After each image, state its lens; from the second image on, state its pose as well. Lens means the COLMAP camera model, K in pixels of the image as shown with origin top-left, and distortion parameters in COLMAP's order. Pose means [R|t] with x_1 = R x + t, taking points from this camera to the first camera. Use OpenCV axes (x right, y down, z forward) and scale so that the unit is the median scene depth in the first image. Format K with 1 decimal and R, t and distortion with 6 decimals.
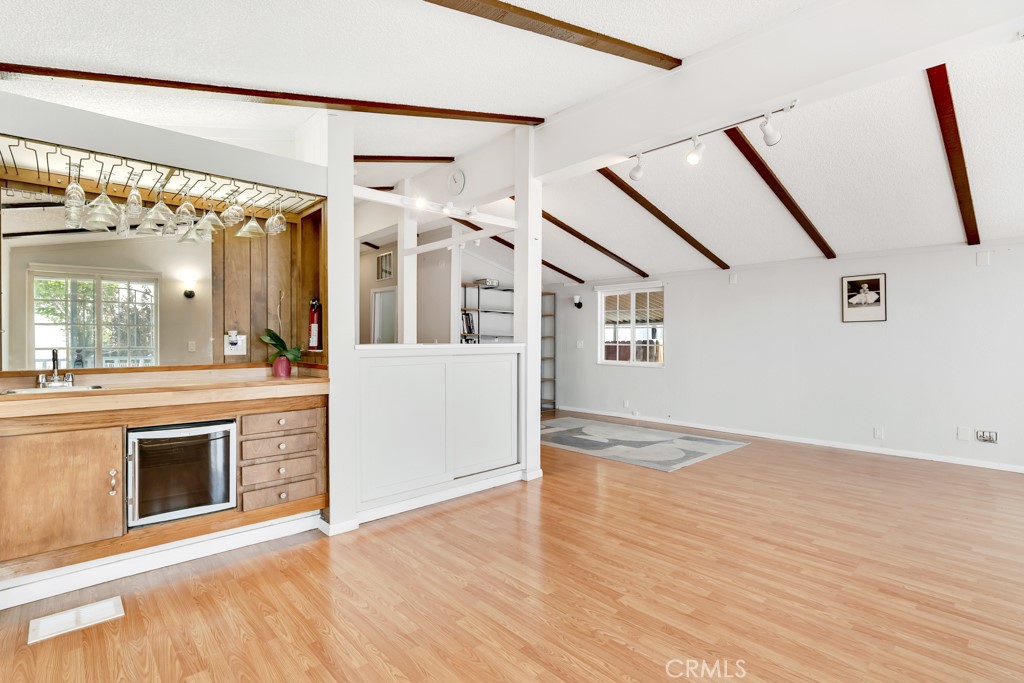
lens RADIAL K [[487.5, 0, 511.7], [0, 487.5, 339.8], [0, 0, 1]] dist [-0.016867, 0.003465]
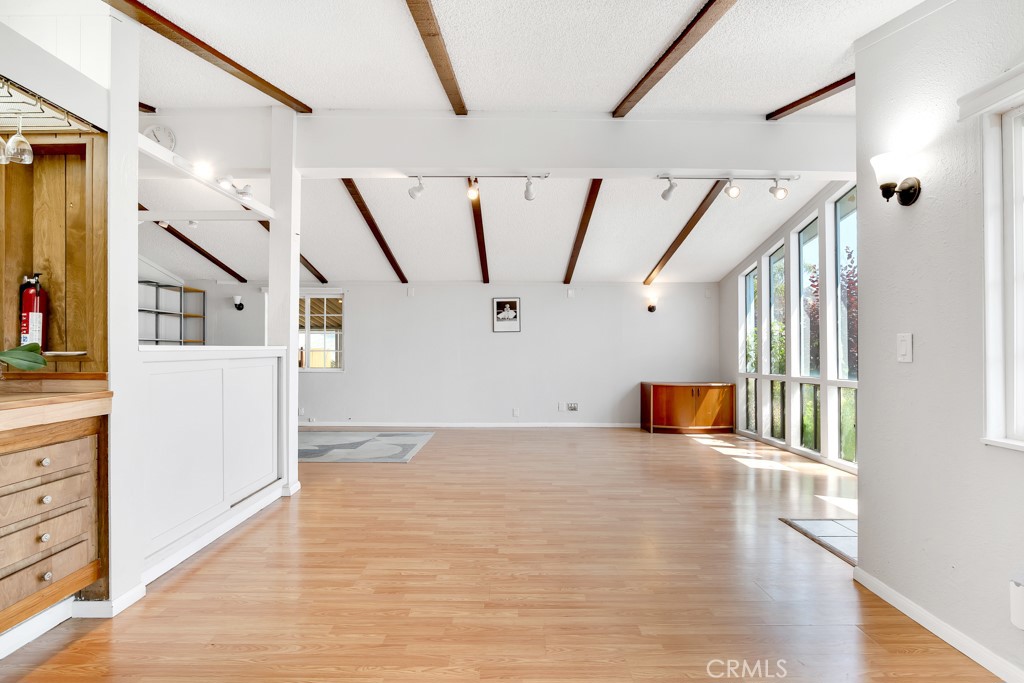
lens RADIAL K [[487.5, 0, 505.5], [0, 487.5, 345.1], [0, 0, 1]] dist [-0.016867, 0.003465]
pose [[0.685366, 0.005081, 0.728181, -0.377810], [0.000750, 0.999970, -0.007684, 0.013912], [-0.728199, 0.005813, 0.685341, 0.084425]]
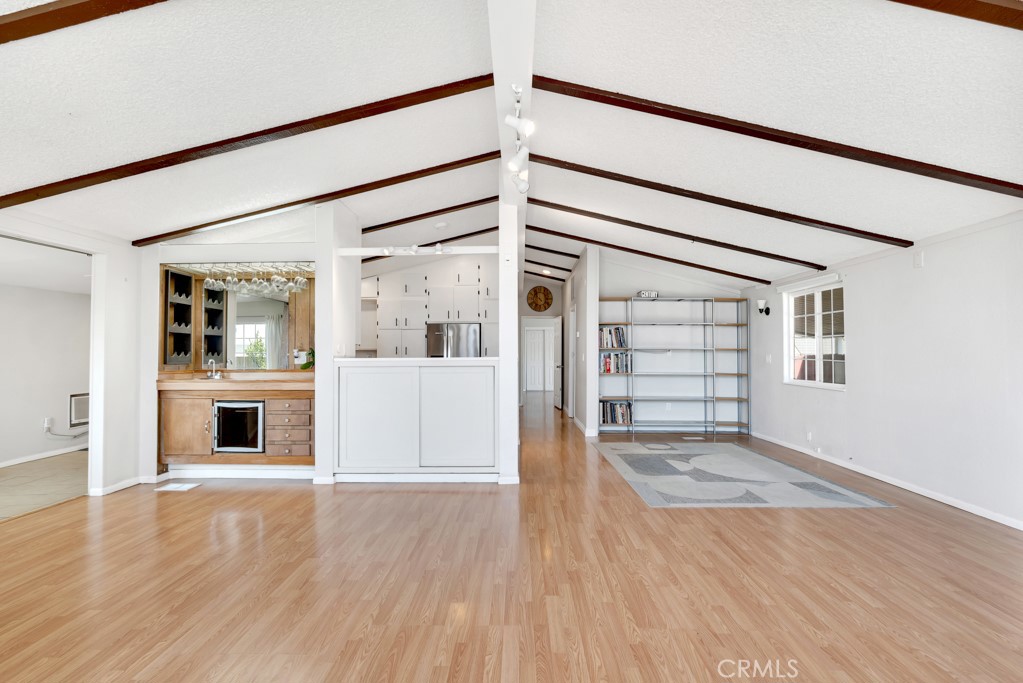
lens RADIAL K [[487.0, 0, 521.8], [0, 487.0, 345.7], [0, 0, 1]] dist [-0.016867, 0.003465]
pose [[0.726198, -0.011010, -0.687398, 0.868061], [0.001607, 0.999896, -0.014317, -0.003266], [0.687484, 0.009292, 0.726140, 0.260604]]
